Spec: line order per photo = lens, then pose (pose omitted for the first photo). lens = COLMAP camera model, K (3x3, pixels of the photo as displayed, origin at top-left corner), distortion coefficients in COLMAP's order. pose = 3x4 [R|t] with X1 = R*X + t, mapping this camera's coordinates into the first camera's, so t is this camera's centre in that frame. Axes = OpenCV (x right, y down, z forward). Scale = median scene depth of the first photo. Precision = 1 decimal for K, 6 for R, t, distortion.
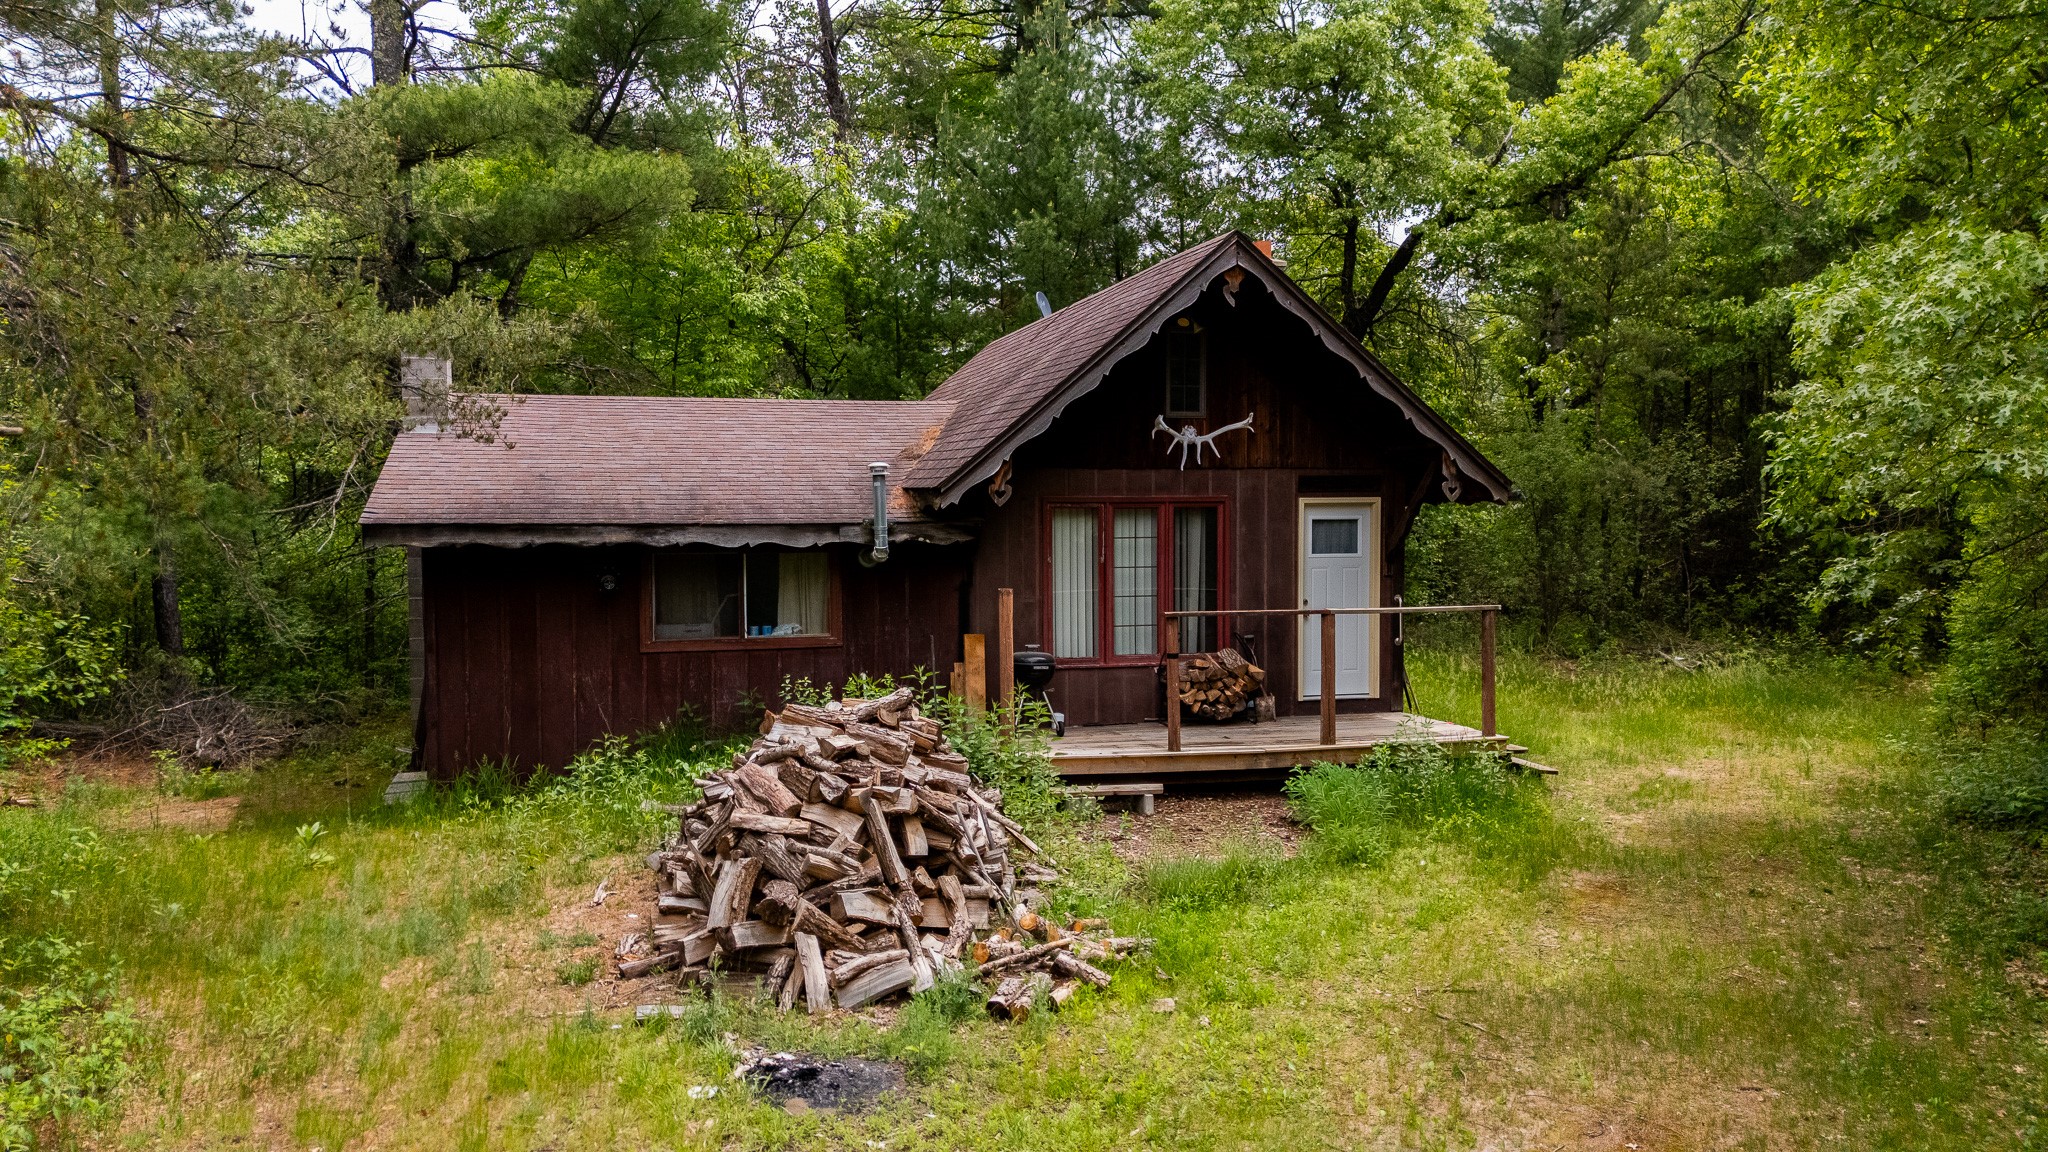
lens RADIAL K [[1459.5, 0, 1022.7], [0, 1459.5, 580.4], [0, 0, 1]] dist [0.003860, -0.013504]
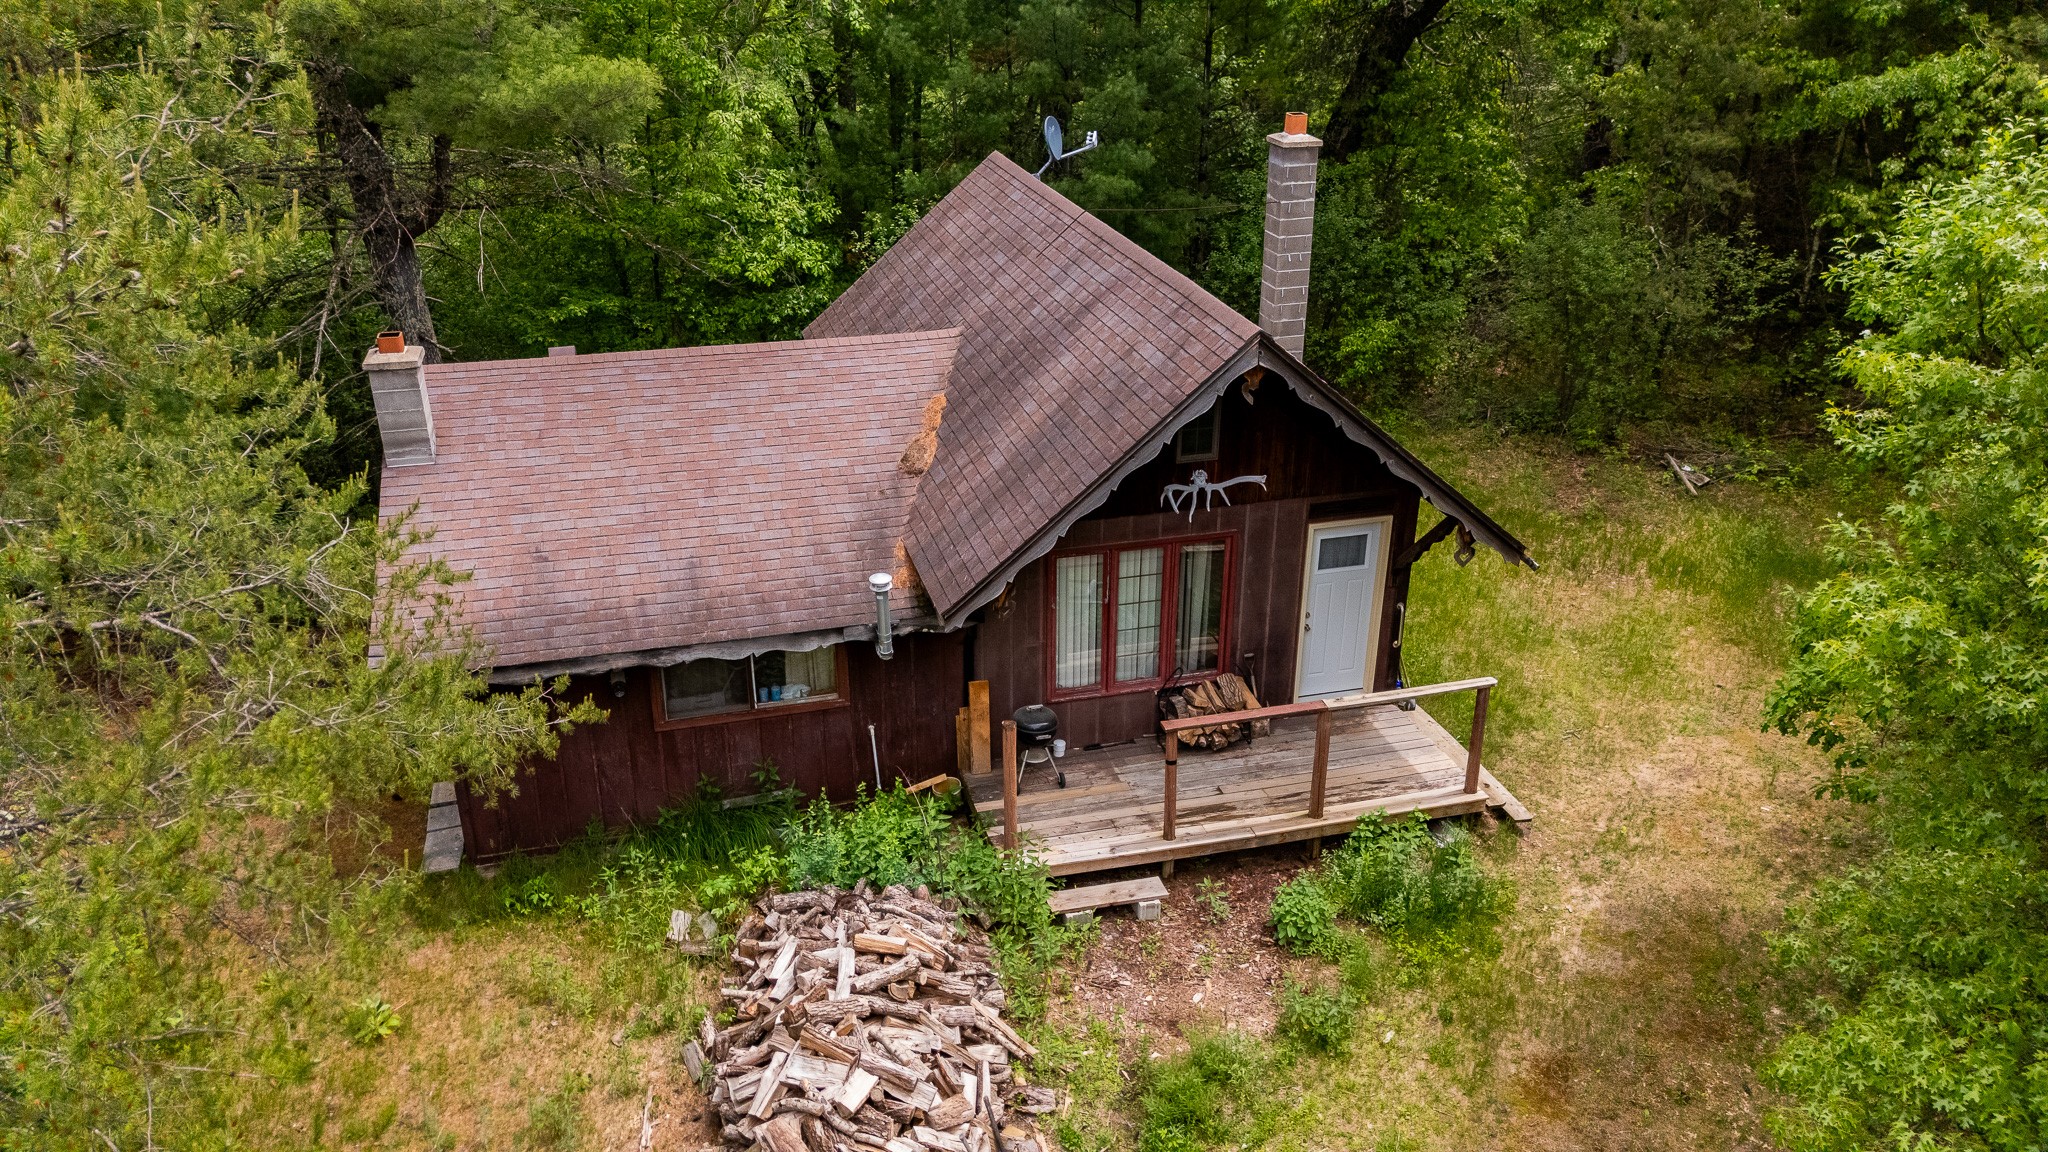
lens RADIAL K [[1459.5, 0, 1023.8], [0, 1459.5, 578.7], [0, 0, 1]] dist [0.003860, -0.013504]
pose [[0.999978, 0.005615, -0.003580, 0.001390], [-0.003833, 0.924953, 0.380062, -0.407578], [0.005445, -0.380039, 0.924954, 0.080977]]
